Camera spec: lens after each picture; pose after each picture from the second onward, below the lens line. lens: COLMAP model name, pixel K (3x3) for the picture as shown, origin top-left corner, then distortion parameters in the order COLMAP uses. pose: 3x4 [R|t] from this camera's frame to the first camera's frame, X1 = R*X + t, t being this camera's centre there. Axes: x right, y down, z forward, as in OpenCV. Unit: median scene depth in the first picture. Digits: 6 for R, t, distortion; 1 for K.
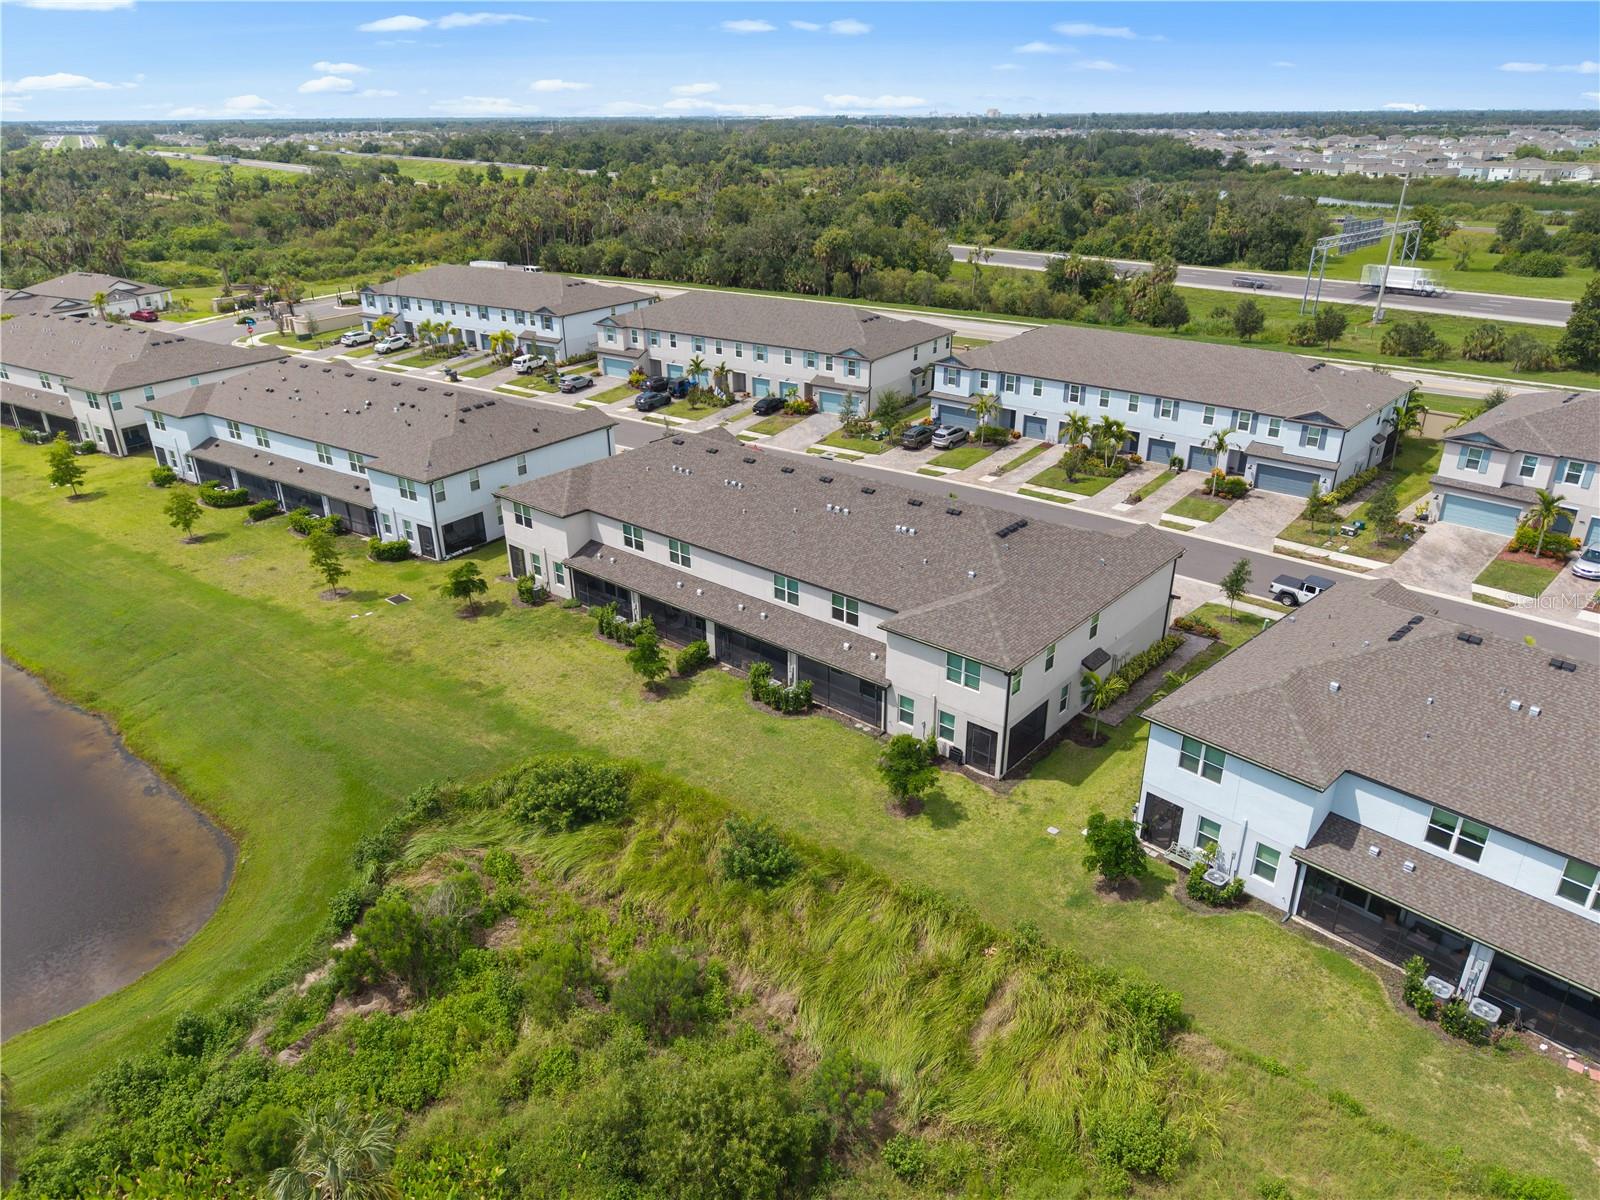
lens RADIAL K [[1086.7, 0, 800.0], [0, 1086.7, 600.0], [0, 0, 1]] dist [0.077256, -0.115139]
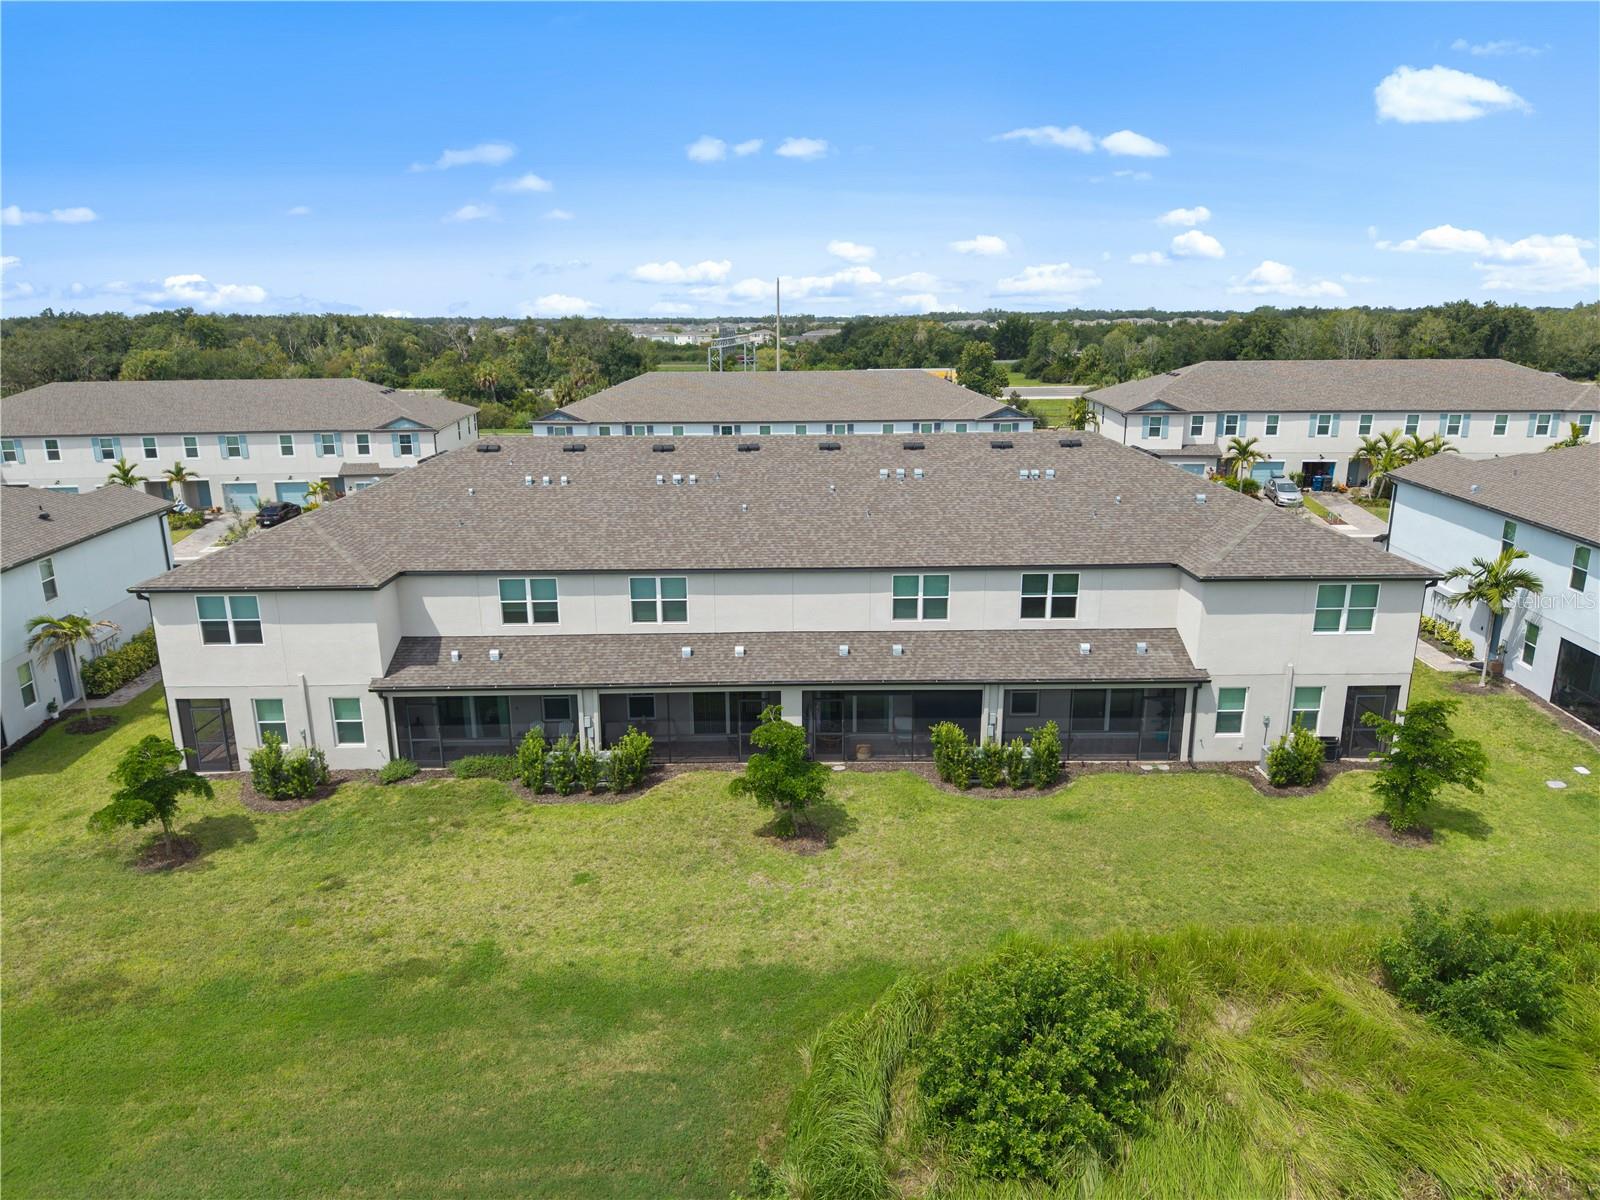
lens RADIAL K [[1086.7, 0, 800.0], [0, 1086.7, 600.0], [0, 0, 1]] dist [0.077256, -0.115139]
pose [[0.754018, -0.166806, 0.635321, -0.371490], [0.274351, 0.958788, -0.073874, 0.015082], [-0.596816, 0.230003, 0.768706, 0.505466]]
